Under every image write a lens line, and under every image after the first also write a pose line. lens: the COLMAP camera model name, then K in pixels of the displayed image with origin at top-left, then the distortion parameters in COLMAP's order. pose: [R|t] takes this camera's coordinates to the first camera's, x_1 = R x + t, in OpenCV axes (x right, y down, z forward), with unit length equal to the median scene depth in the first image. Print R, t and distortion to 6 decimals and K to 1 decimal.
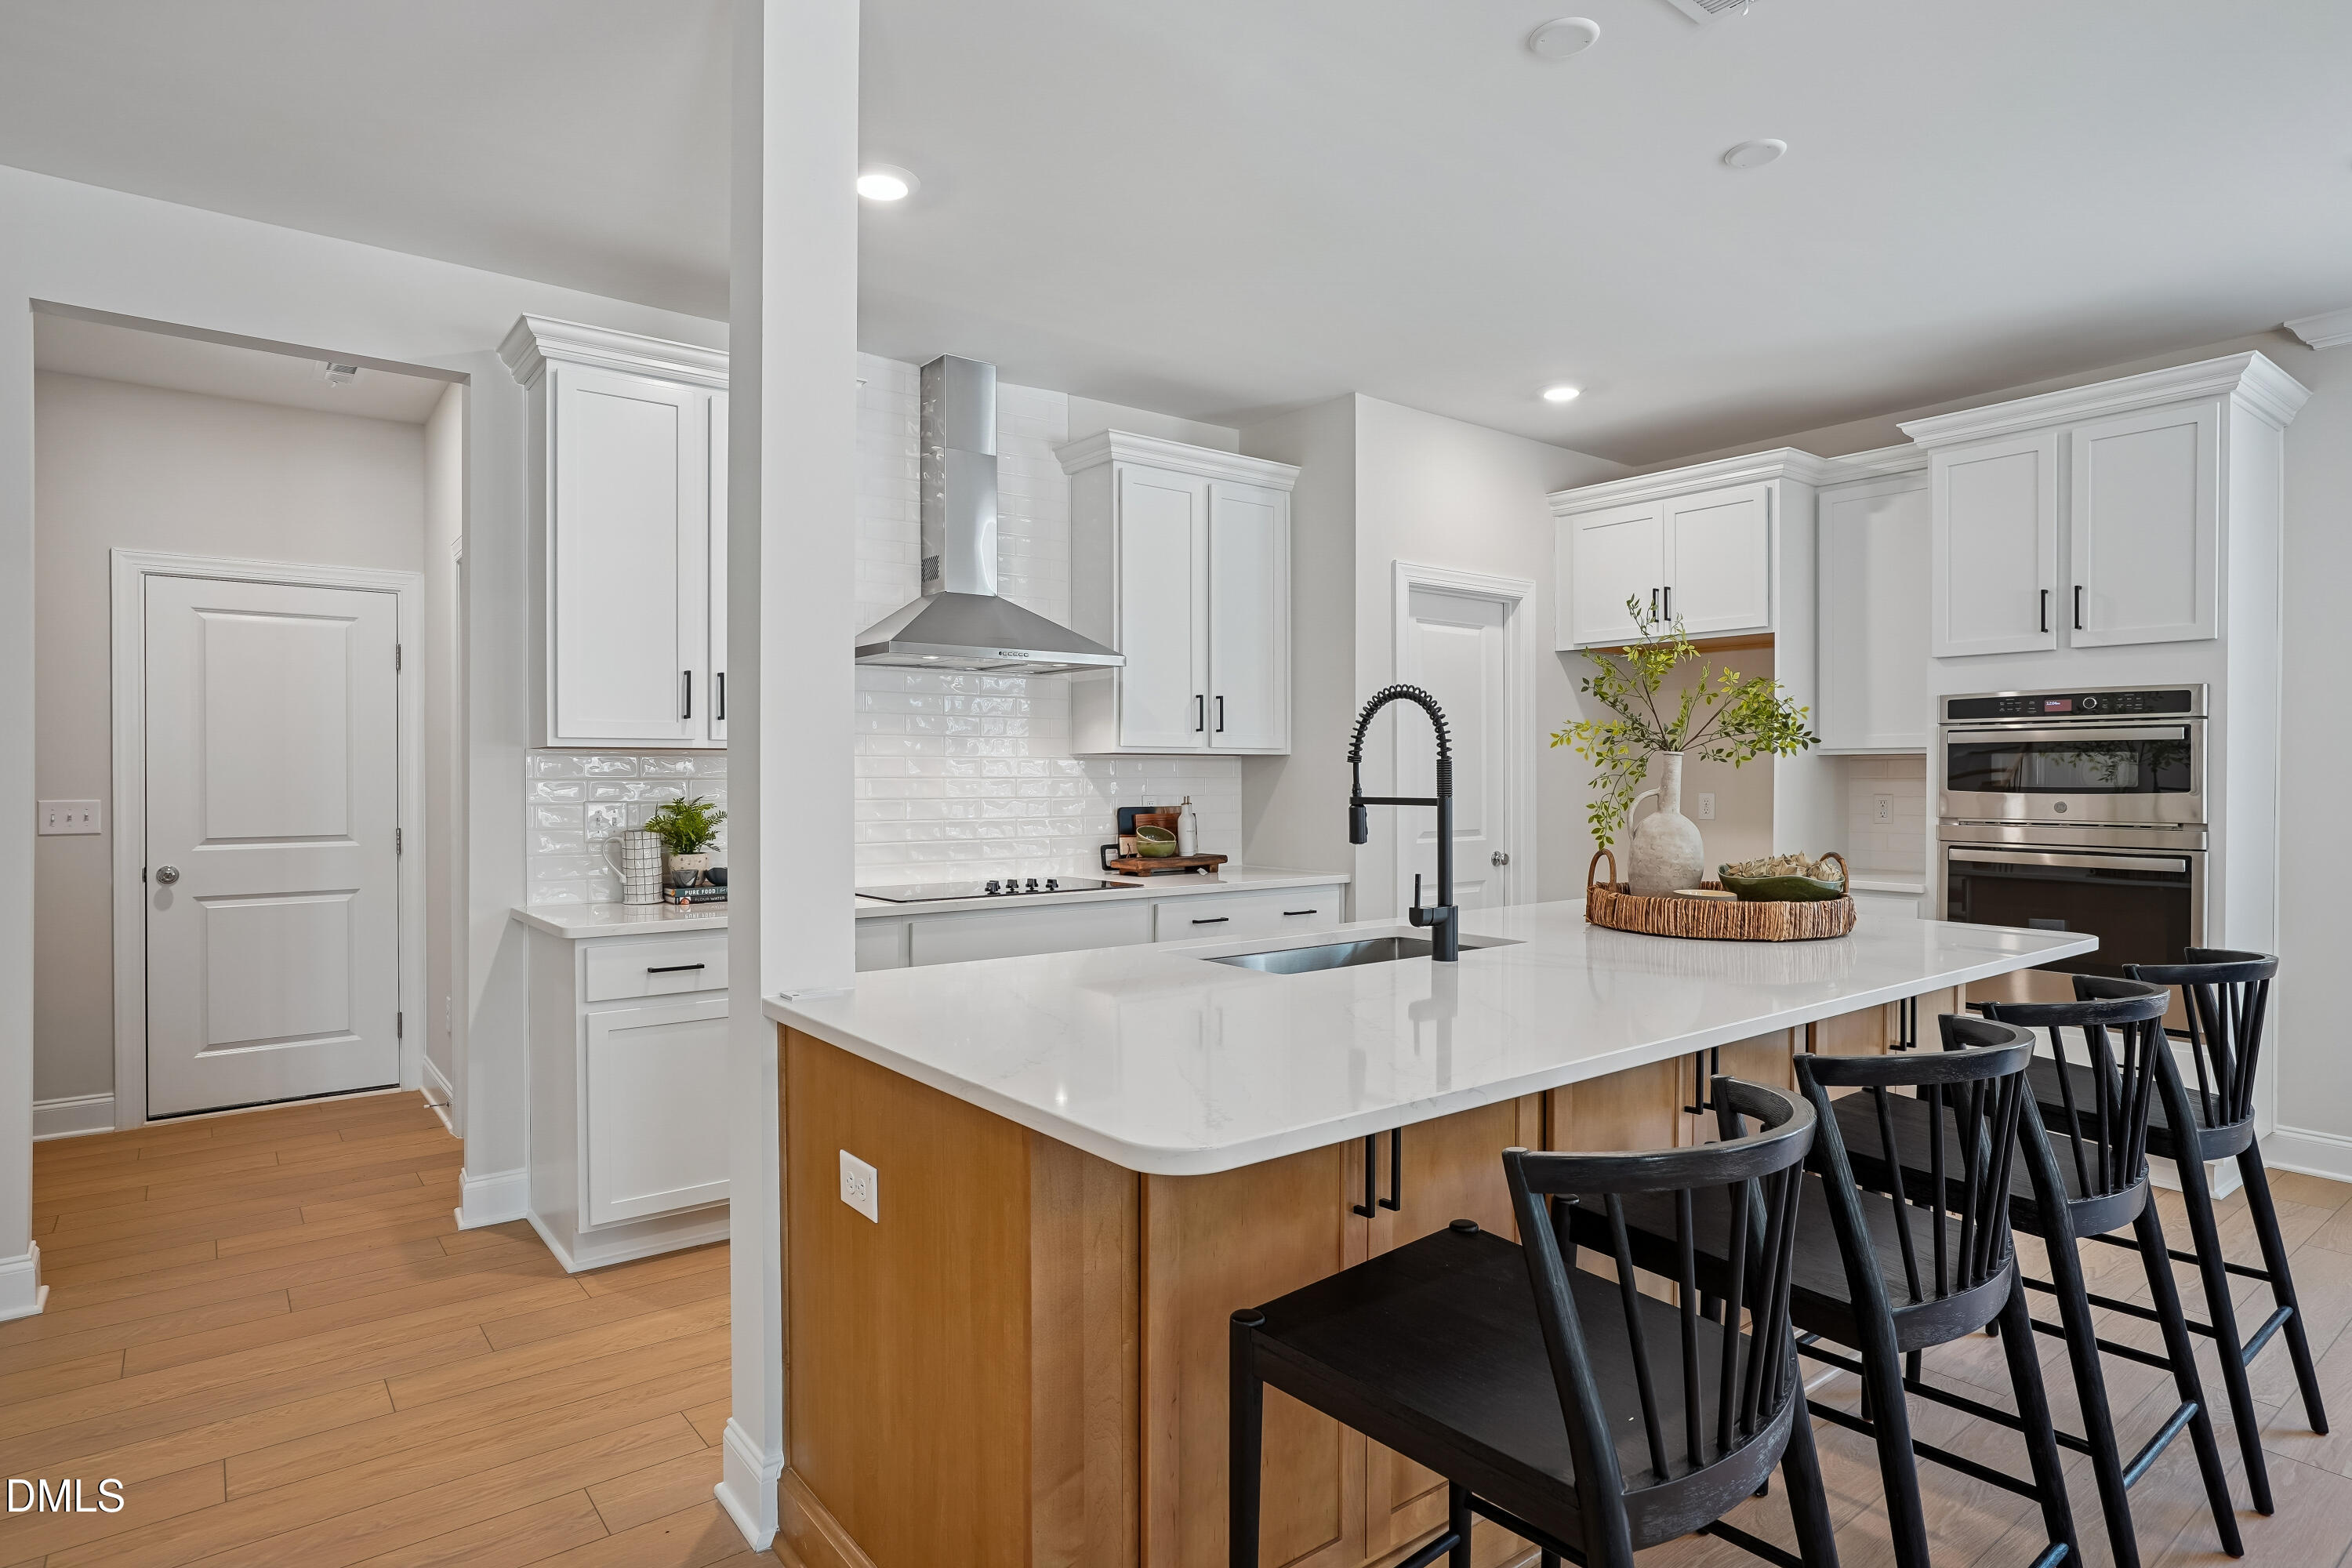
lens RADIAL K [[1303.0, 0, 1157.4], [0, 1303.0, 778.8], [0, 0, 1]] dist [0.000597, 0.000535]
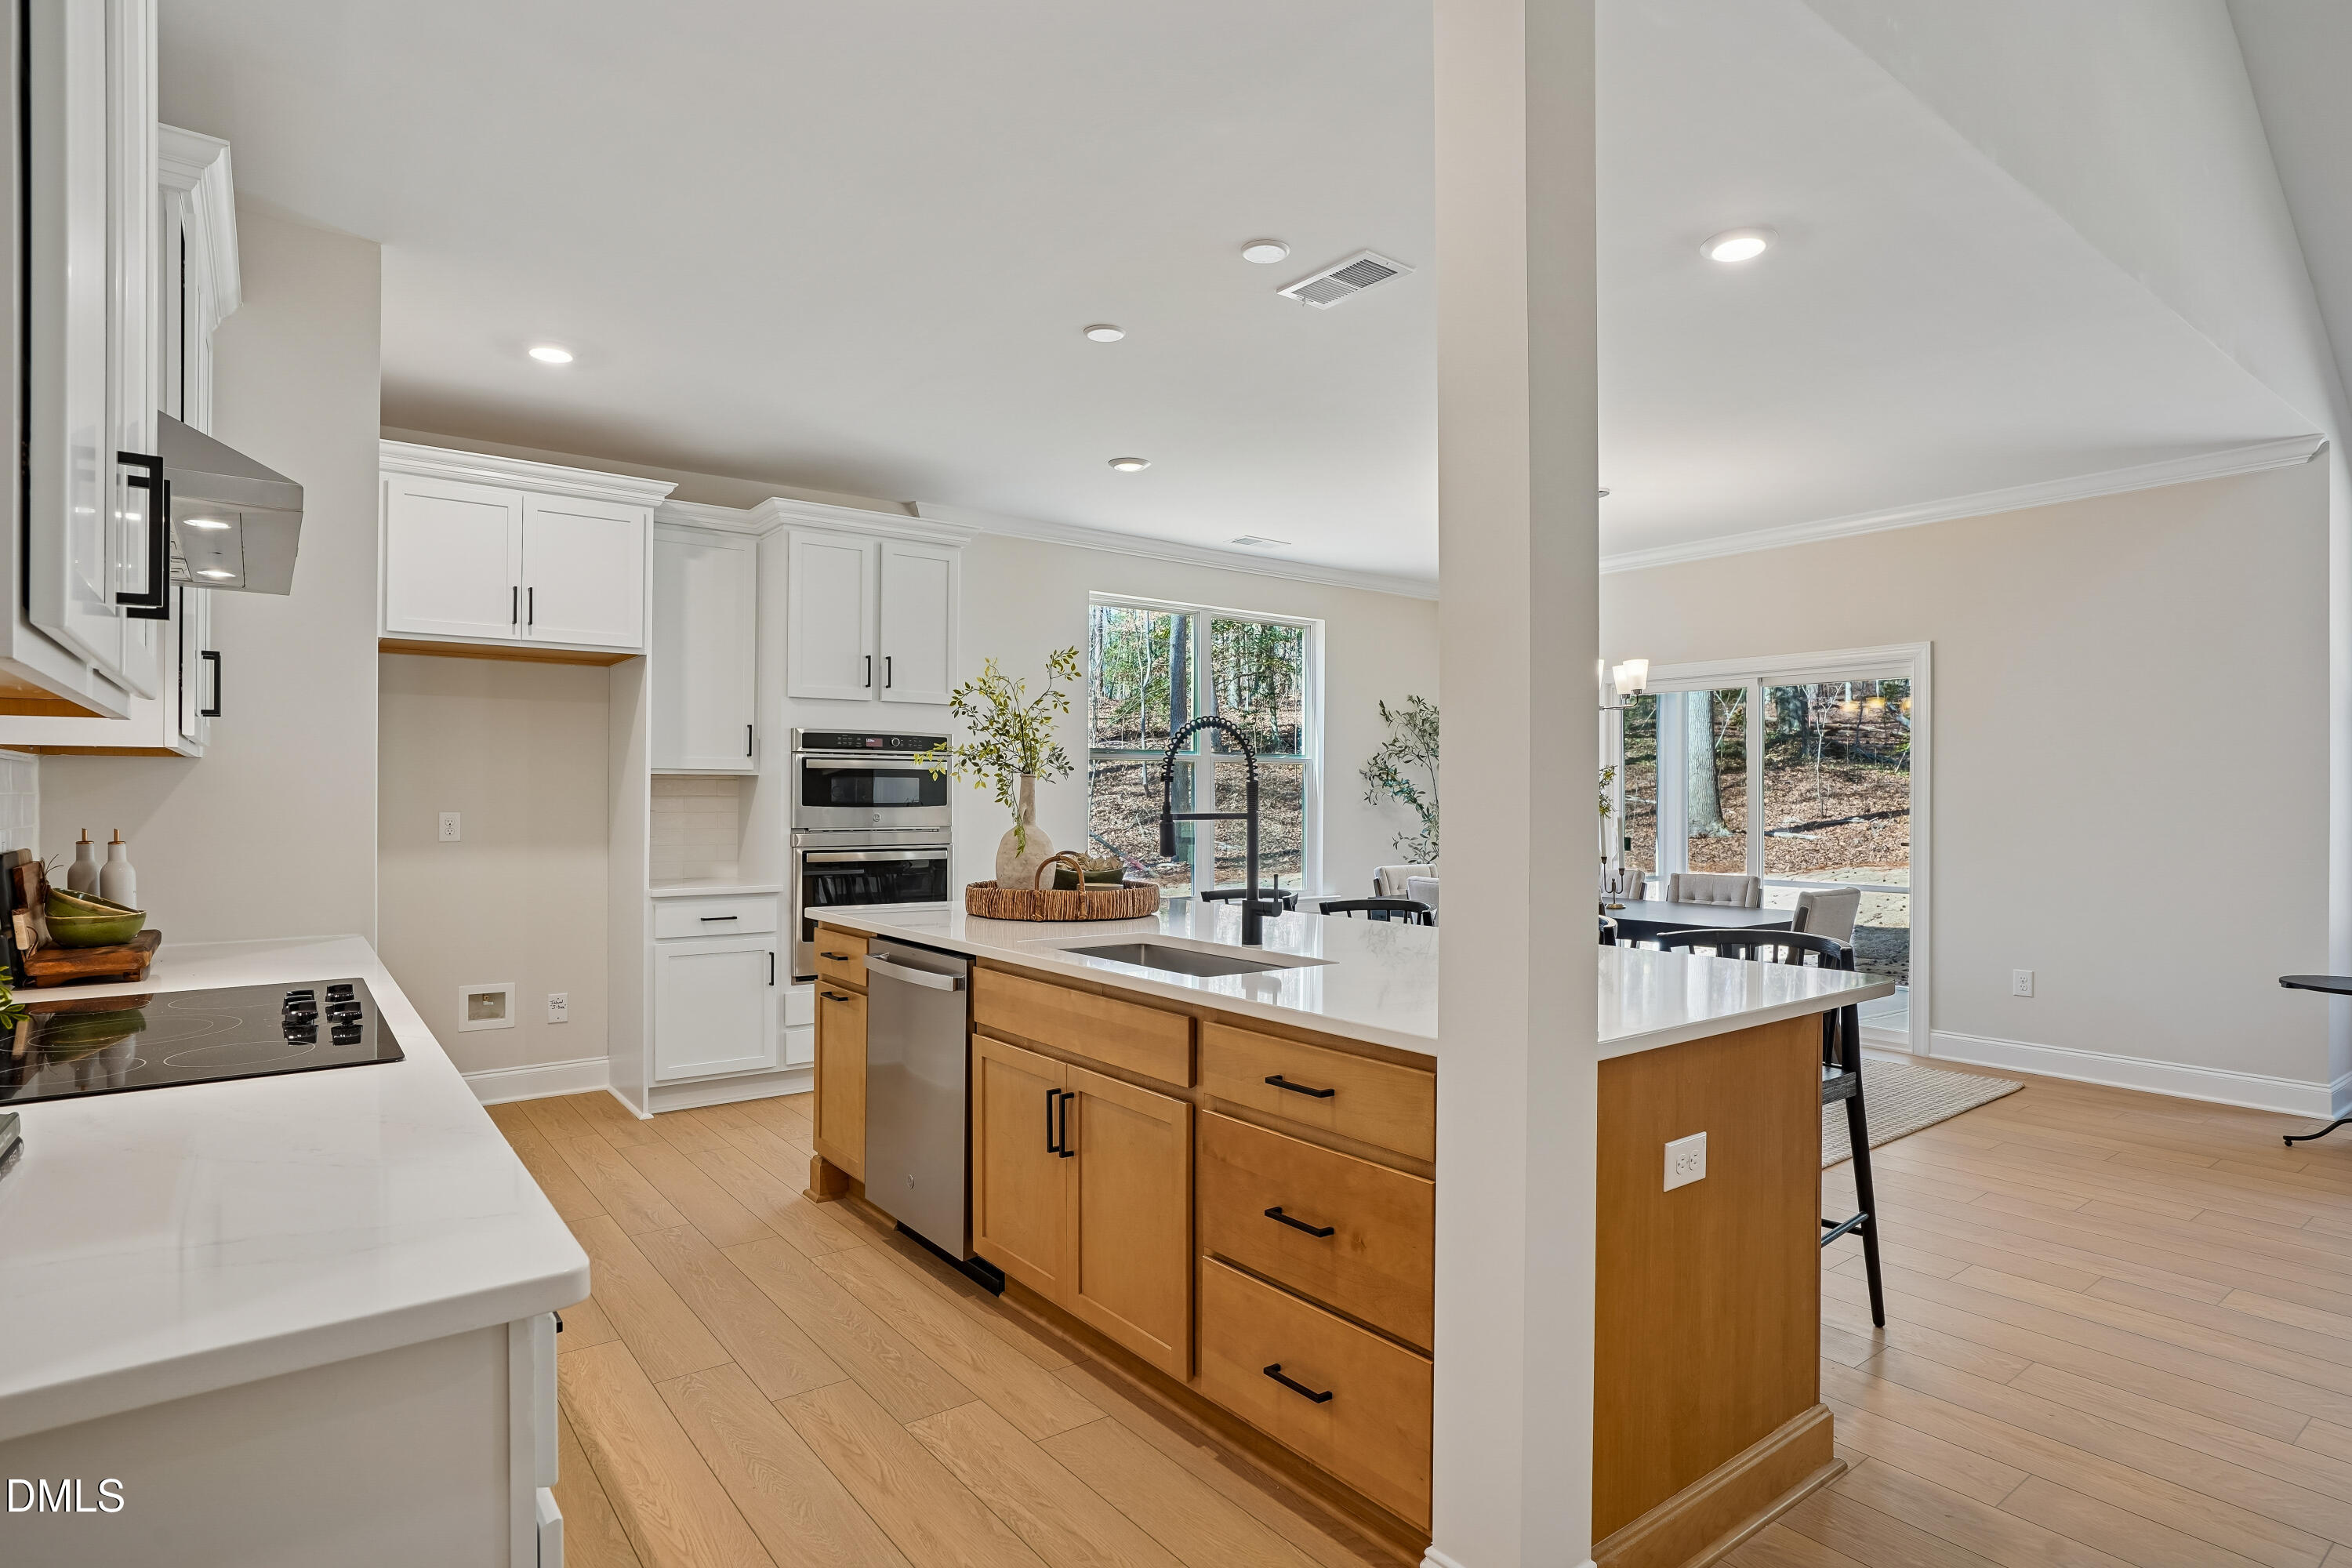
lens RADIAL K [[1222.5, 0, 1162.2], [0, 1222.5, 780.4], [0, 0, 1]] dist [-0.005099, -0.000334]
pose [[0.026811, 0.011956, 0.999569, -0.543502], [-0.000808, 0.999928, -0.011939, -0.001785], [-0.999640, -0.000488, 0.026819, 0.637274]]
